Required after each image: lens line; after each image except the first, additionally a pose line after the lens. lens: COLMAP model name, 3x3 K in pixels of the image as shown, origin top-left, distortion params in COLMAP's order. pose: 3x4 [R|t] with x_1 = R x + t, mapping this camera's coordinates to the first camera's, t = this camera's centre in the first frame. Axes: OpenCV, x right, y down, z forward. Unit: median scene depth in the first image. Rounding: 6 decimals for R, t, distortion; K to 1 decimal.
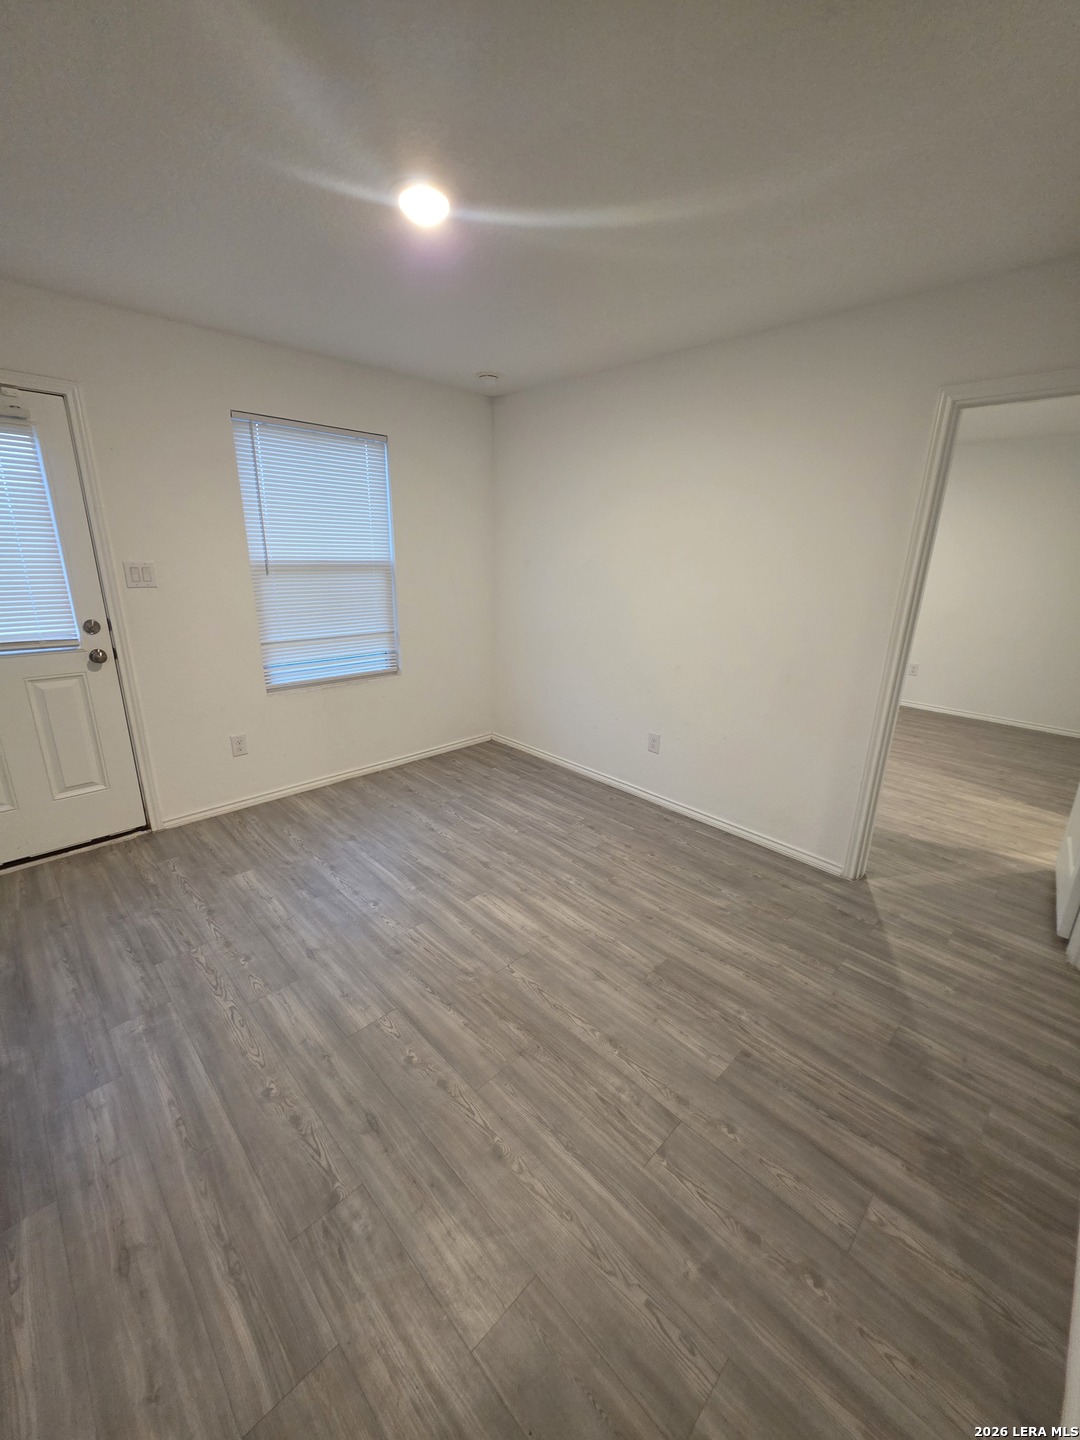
lens RADIAL K [[574.4, 0, 540.0], [0, 574.4, 720.0], [0, 0, 1]] dist [0.001048, -0.000289]
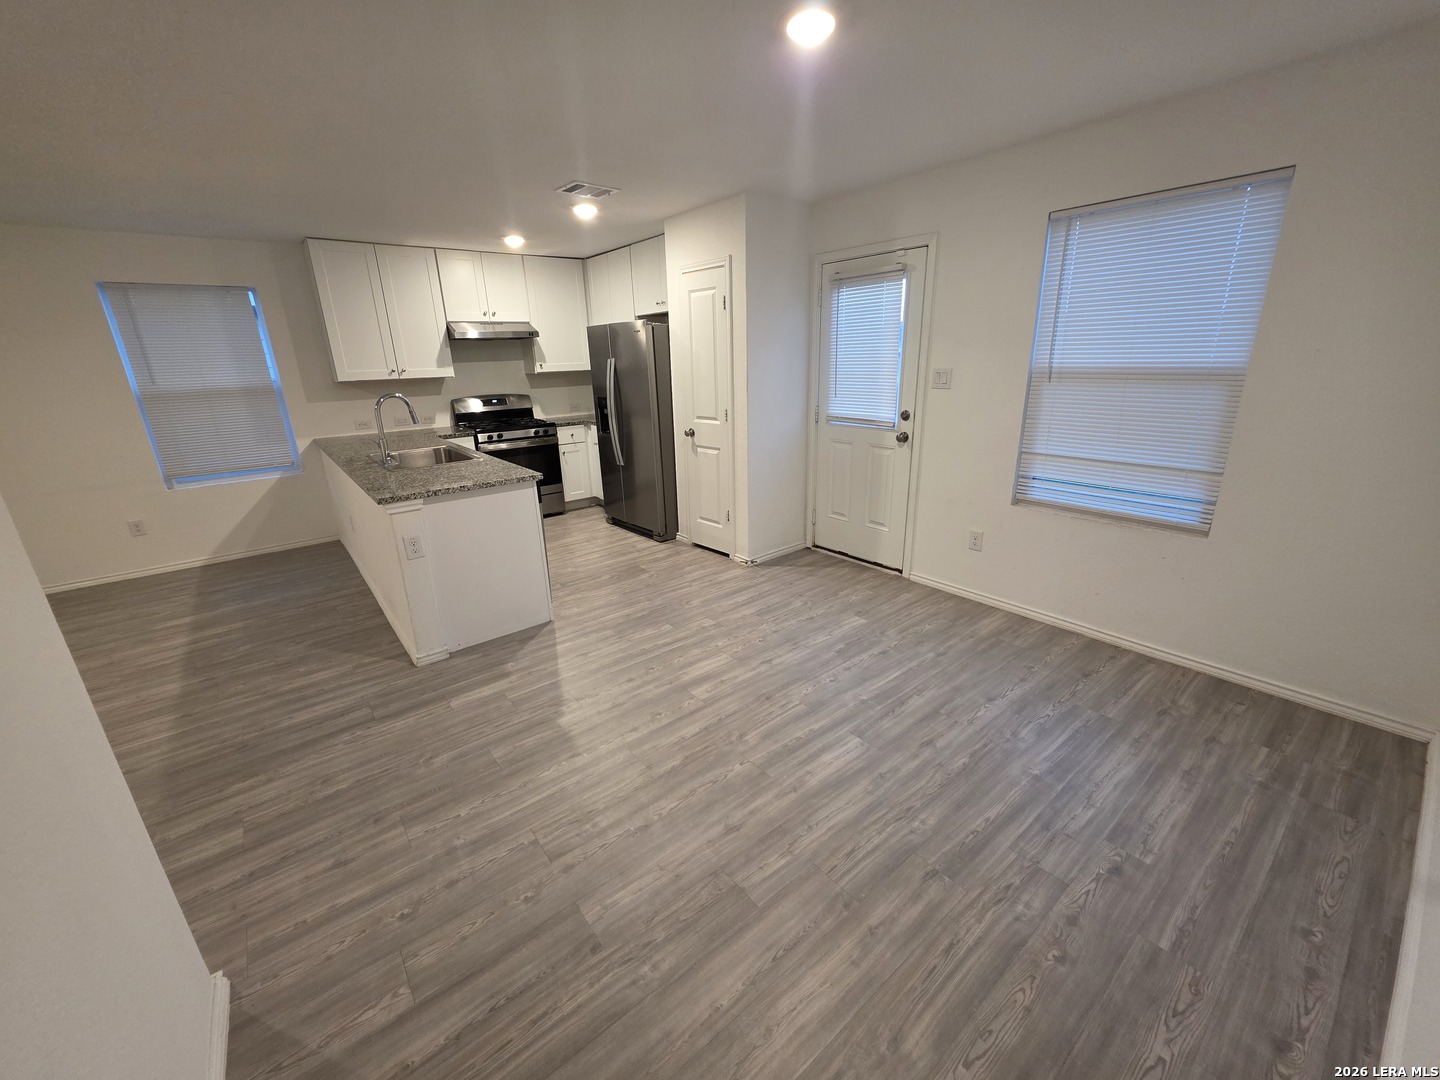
lens RADIAL K [[574.4, 0, 720.0], [0, 574.4, 540.0], [0, 0, 1]] dist [0.001048, -0.000289]
pose [[-0.101957, 0.288916, -0.951910, 0.662811], [-0.264958, 0.914444, 0.305924, -0.193023], [0.958855, 0.283407, -0.016684, 0.690921]]
